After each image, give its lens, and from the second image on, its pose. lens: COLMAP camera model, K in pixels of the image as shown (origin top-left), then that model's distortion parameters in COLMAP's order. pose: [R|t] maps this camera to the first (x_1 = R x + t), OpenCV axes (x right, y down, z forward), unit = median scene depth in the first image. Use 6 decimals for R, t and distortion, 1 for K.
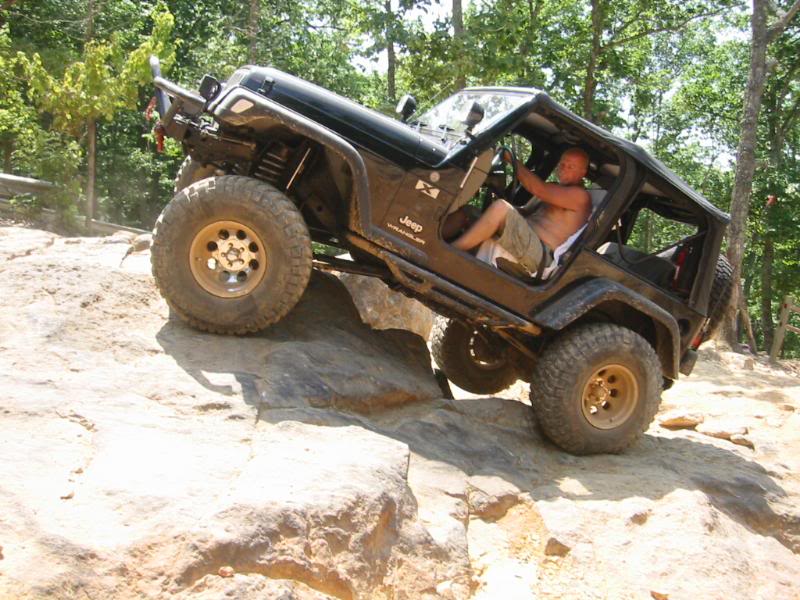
lens RADIAL K [[849.3, 0, 399.6], [0, 849.3, 288.8], [0, 0, 1]] dist [-0.115205, 0.076670]
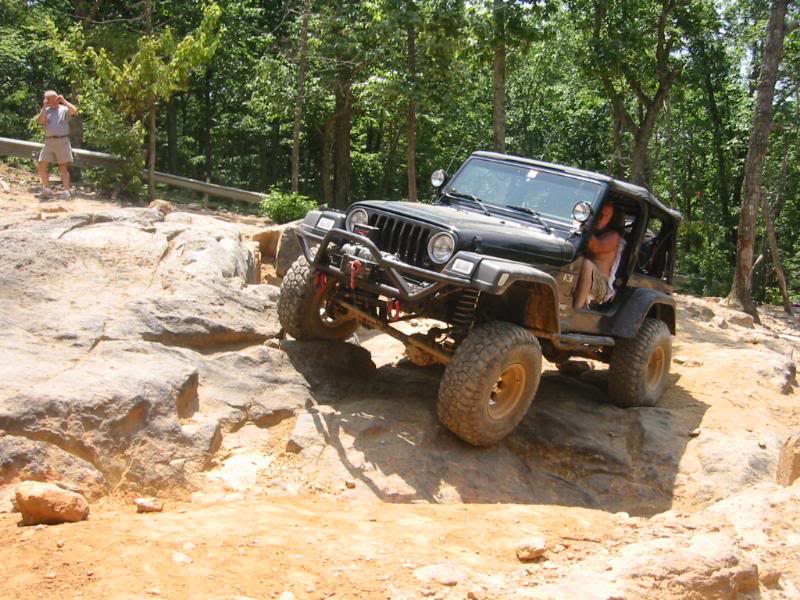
lens RADIAL K [[849.3, 0, 399.6], [0, 849.3, 288.8], [0, 0, 1]] dist [-0.115205, 0.076670]
pose [[0.982570, 0.012438, -0.185479, 0.494122], [-0.001921, 0.998385, 0.056777, -0.023281], [0.185885, -0.055431, 0.981007, -0.253084]]
